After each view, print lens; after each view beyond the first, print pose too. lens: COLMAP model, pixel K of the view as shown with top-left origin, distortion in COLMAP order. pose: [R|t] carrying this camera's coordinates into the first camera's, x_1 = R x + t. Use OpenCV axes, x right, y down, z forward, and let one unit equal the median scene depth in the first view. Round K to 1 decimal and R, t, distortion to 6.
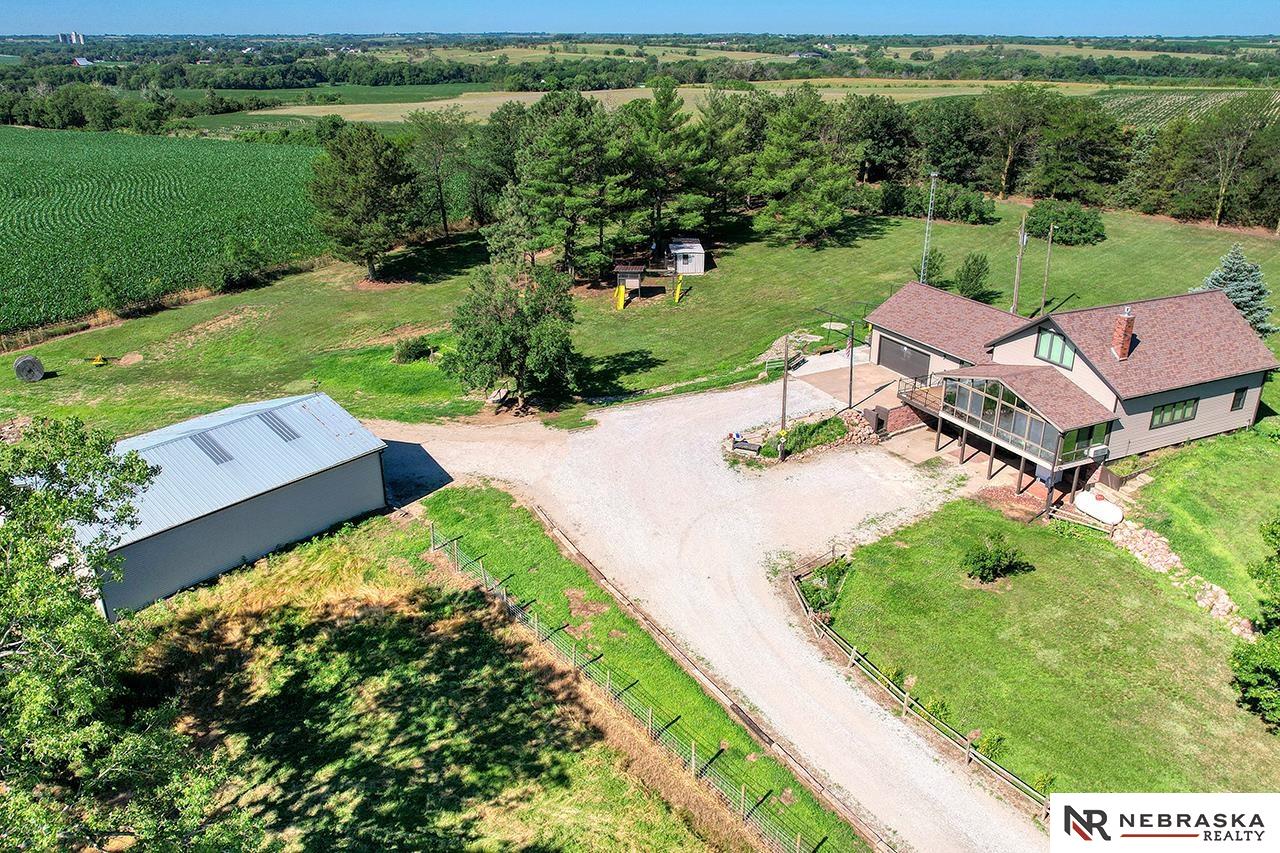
lens RADIAL K [[977.8, 0, 635.8], [0, 977.8, 421.9], [0, 0, 1]] dist [-0.084191, 0.089834]
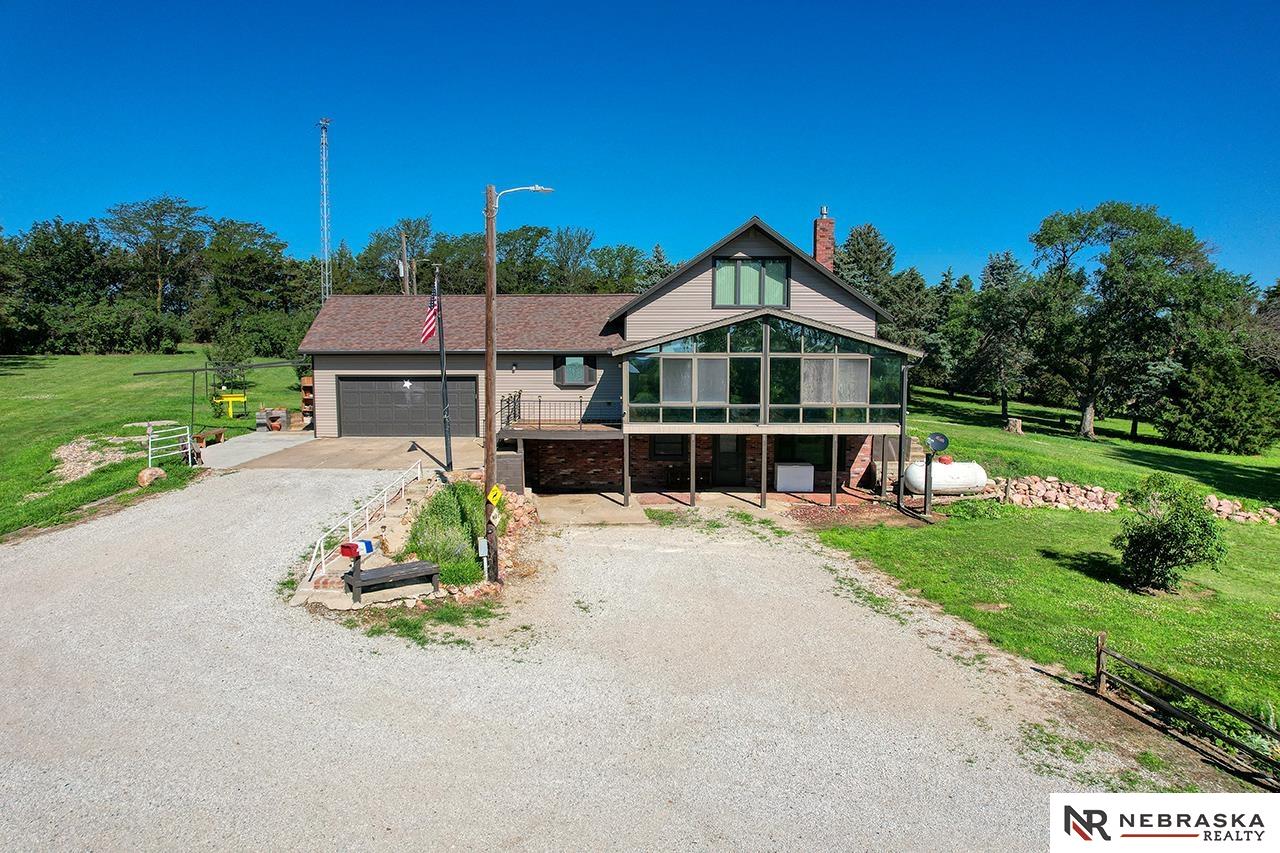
lens RADIAL K [[821.2, 0, 644.7], [0, 821.2, 427.7], [0, 0, 1]] dist [-0.049486, 0.041443]
pose [[0.450284, -0.092938, 0.888035, -0.073398], [0.336551, 0.938879, -0.072391, 0.026372], [-0.827030, 0.331466, 0.454040, 0.792693]]
